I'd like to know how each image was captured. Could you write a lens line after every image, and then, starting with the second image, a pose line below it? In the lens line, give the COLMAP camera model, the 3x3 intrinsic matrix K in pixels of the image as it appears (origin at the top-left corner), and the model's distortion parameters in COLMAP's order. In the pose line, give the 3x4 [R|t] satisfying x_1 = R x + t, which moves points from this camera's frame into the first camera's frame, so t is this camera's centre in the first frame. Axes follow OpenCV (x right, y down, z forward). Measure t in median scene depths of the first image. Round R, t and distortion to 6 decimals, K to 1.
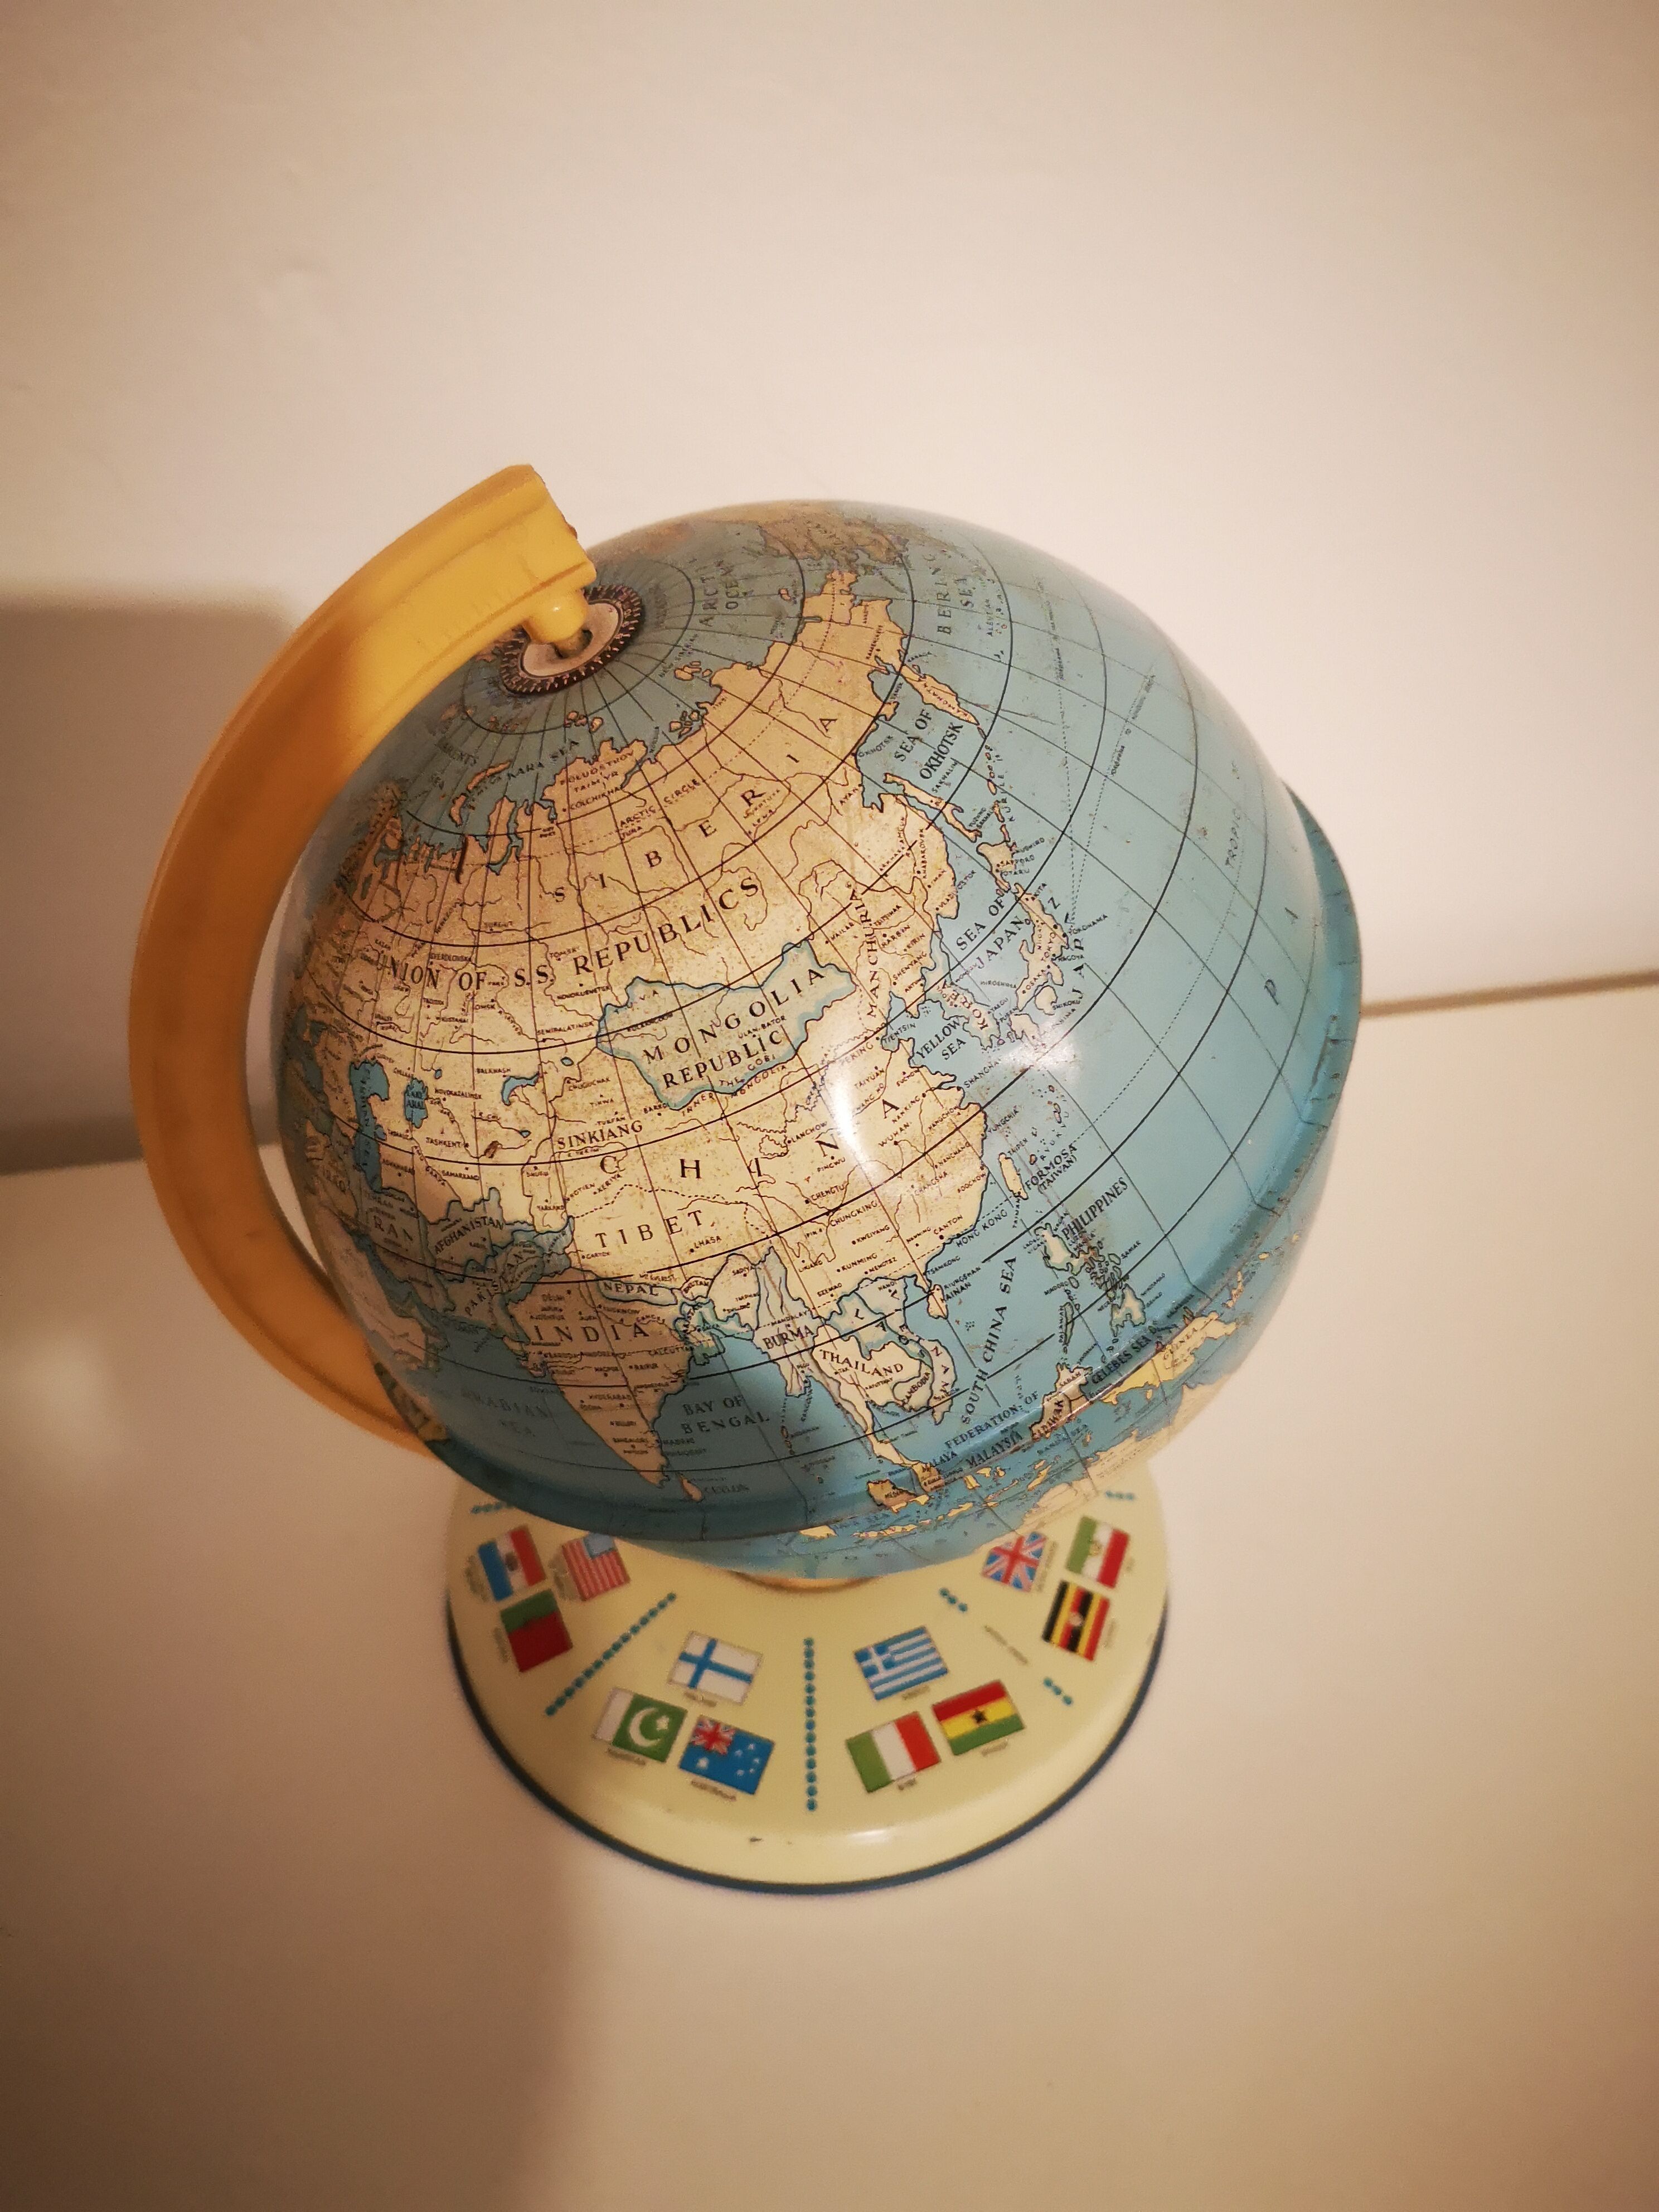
lens RADIAL K [[1788.4, 0, 829.5], [0, 1788.4, 1106.0], [0, 0, 1]] dist [0.089707, -0.194990]
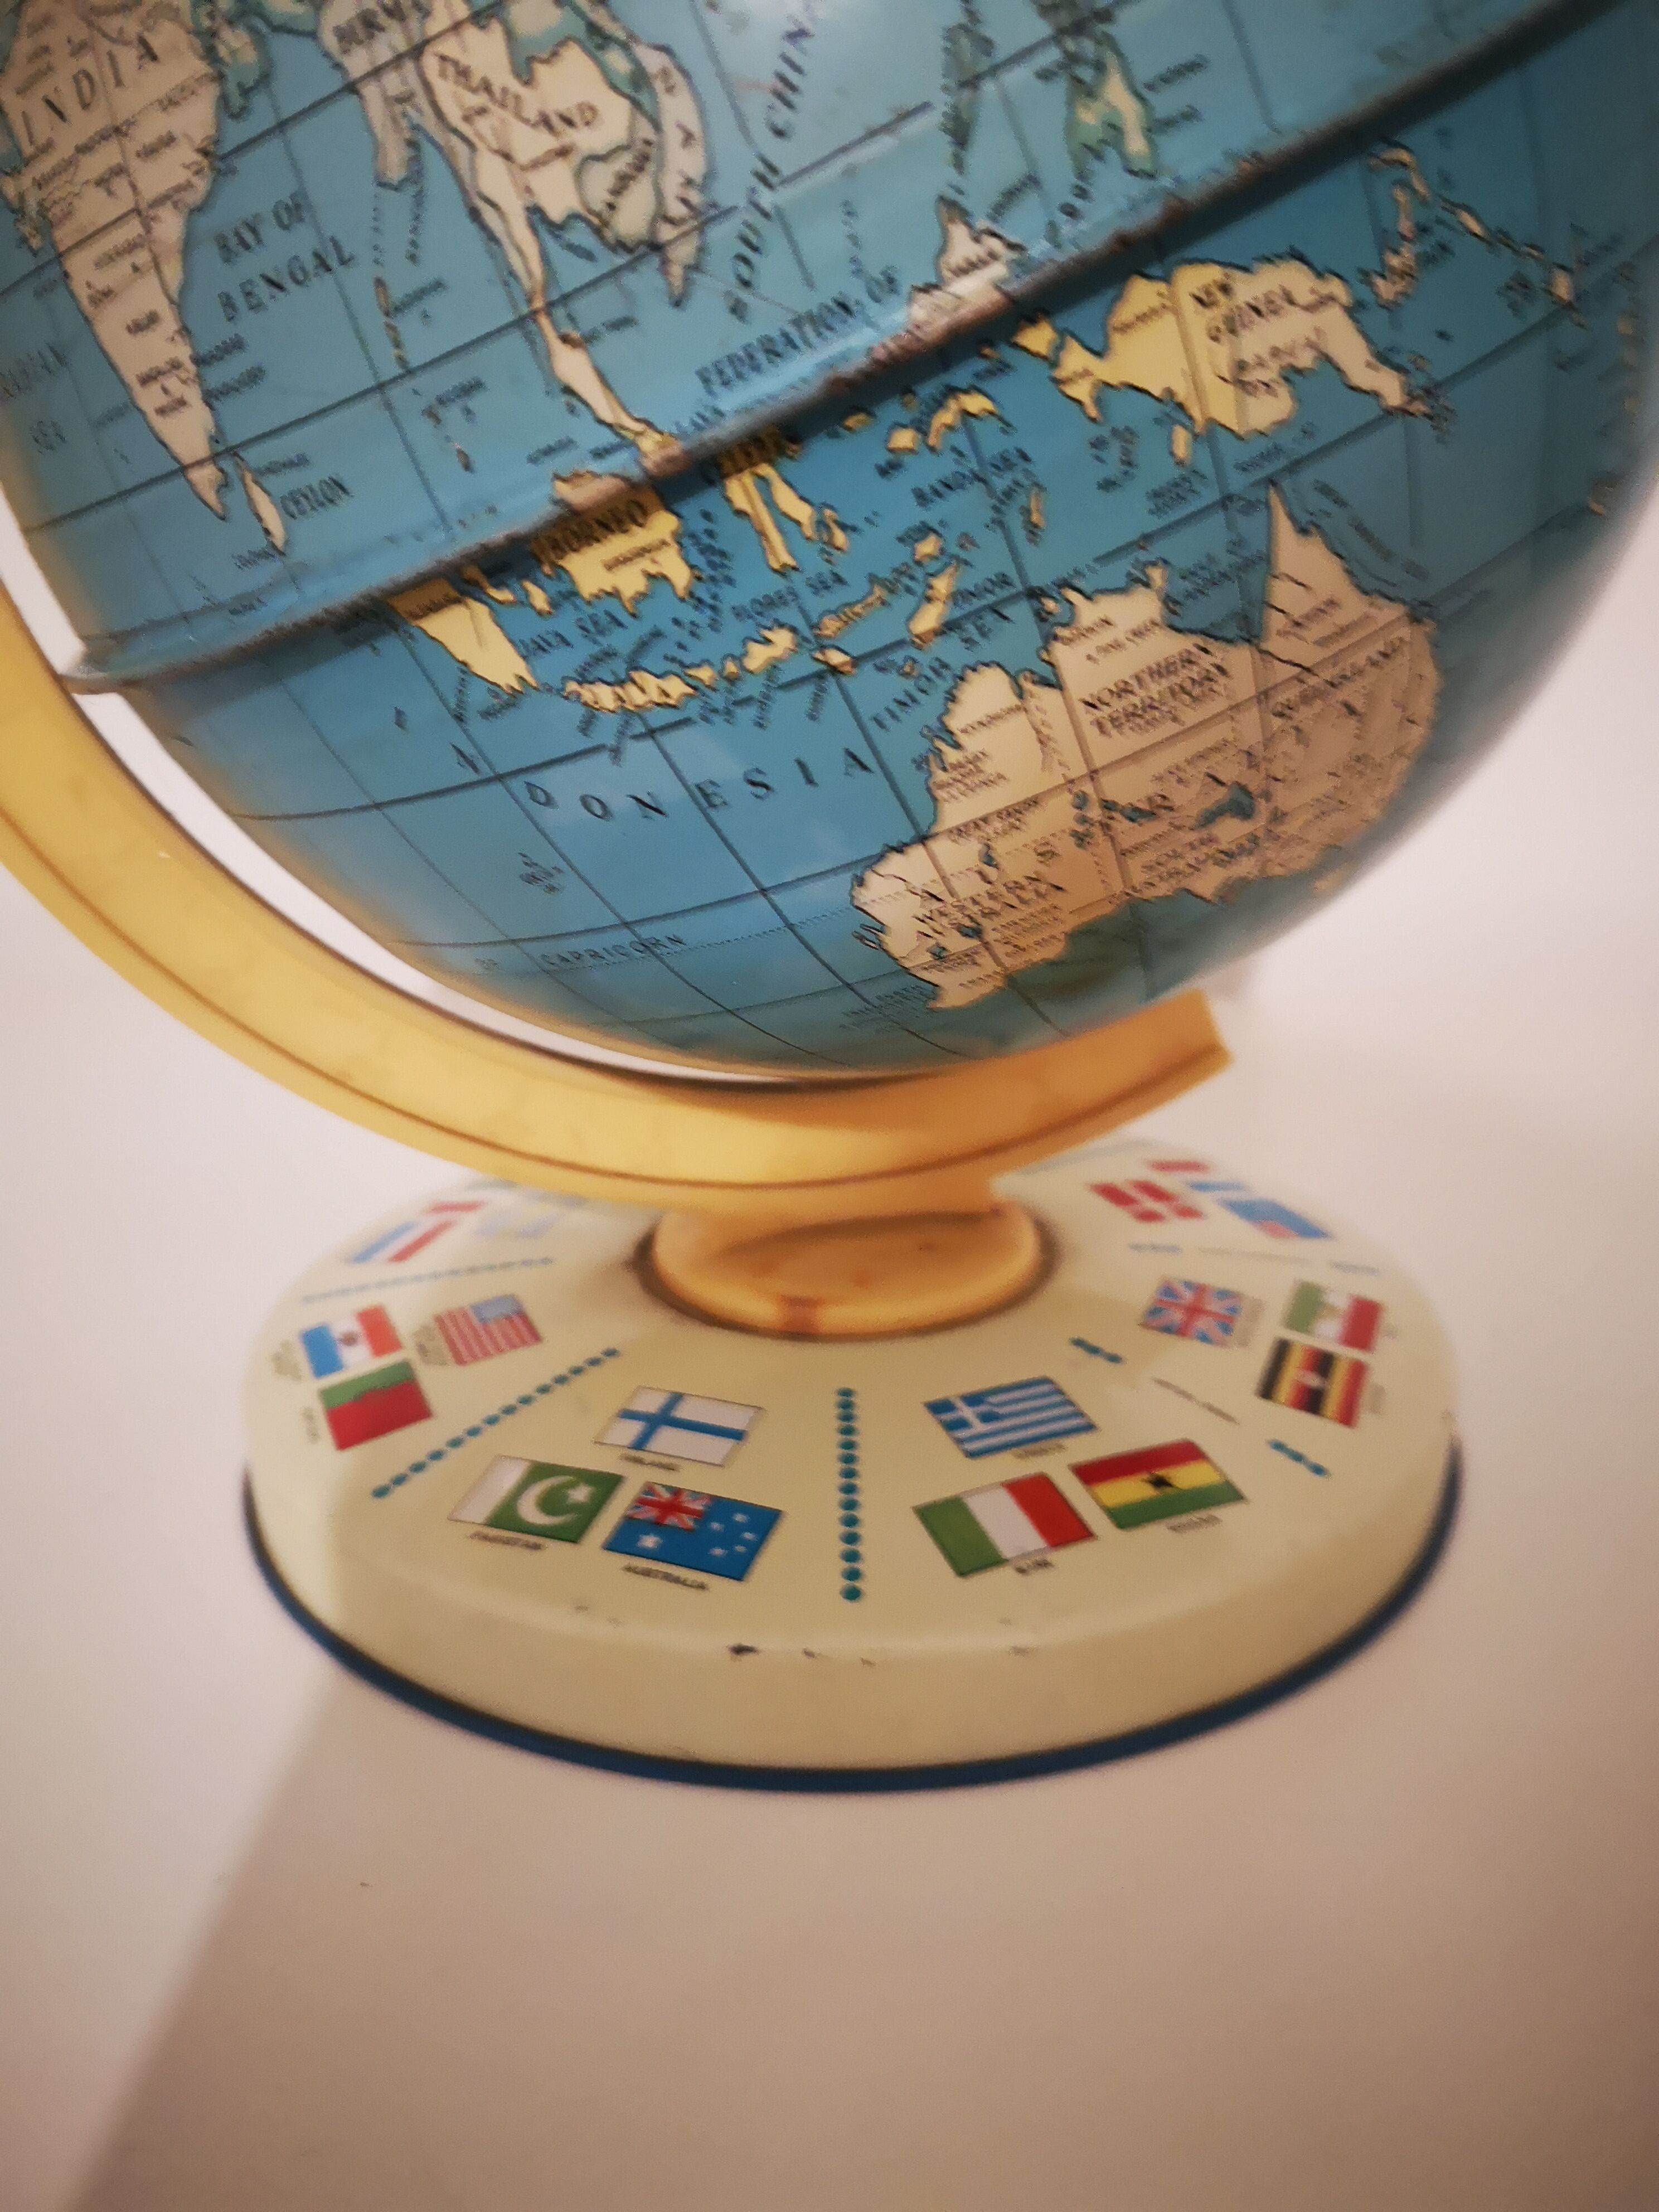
lens RADIAL K [[1788.4, 0, 829.5], [0, 1788.4, 1106.0], [0, 0, 1]] dist [0.089707, -0.194990]
pose [[0.952110, 0.136042, -0.273823, 0.264583], [-0.184834, 0.969490, -0.161017, 0.462271], [0.243564, 0.203918, 0.948206, 0.598275]]
